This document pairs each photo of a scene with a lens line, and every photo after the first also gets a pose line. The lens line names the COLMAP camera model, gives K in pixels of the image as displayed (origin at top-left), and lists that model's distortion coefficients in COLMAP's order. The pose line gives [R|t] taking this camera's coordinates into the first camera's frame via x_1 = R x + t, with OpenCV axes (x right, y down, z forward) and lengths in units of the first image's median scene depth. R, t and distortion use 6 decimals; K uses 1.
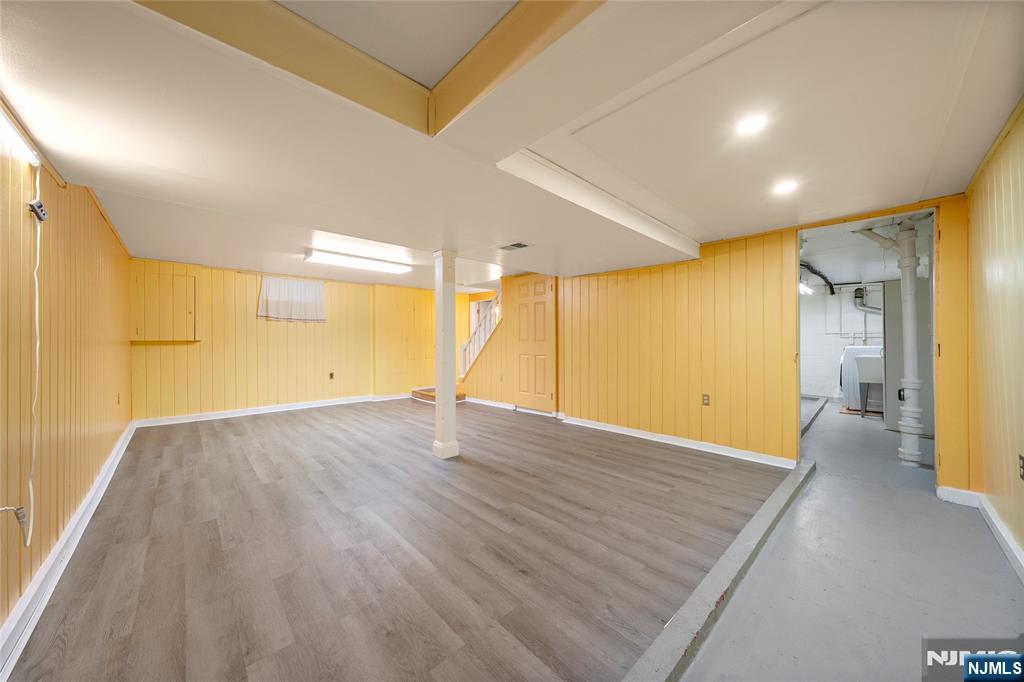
lens RADIAL K [[348.7, 0, 512.3], [0, 348.7, 339.2], [0, 0, 1]] dist [-0.003148, 0.000011]
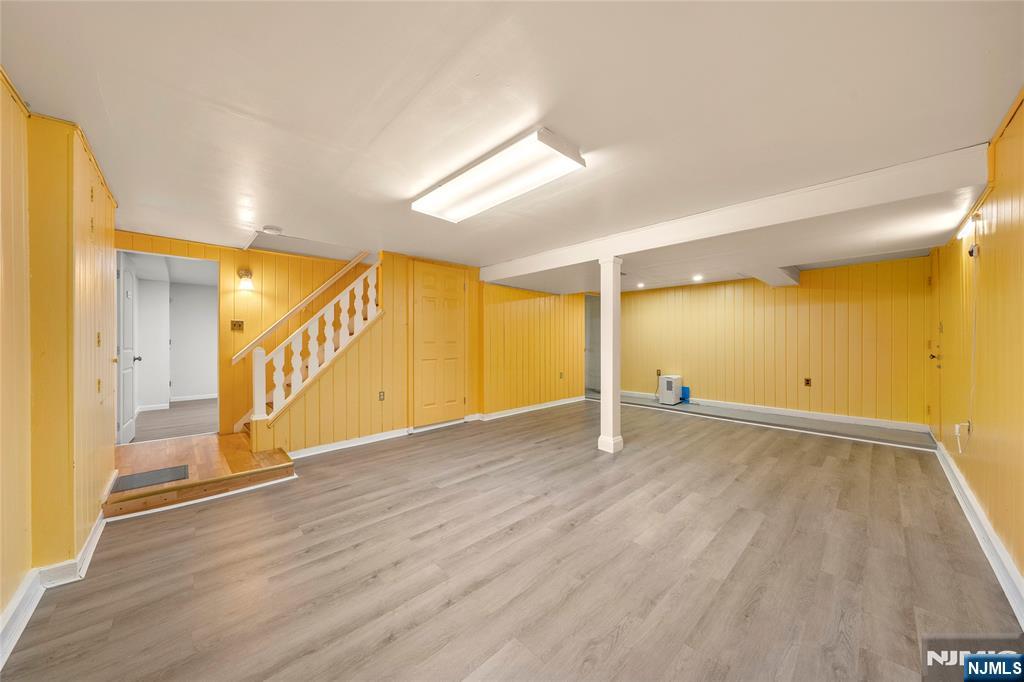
lens RADIAL K [[348.7, 0, 512.1], [0, 348.7, 341.8], [0, 0, 1]] dist [-0.003148, 0.000011]
pose [[-0.000453, 0.002544, 0.999997, -1.315898], [-0.000601, 0.999997, -0.002544, 0.010716], [-1.000000, -0.000602, -0.000451, 1.369416]]
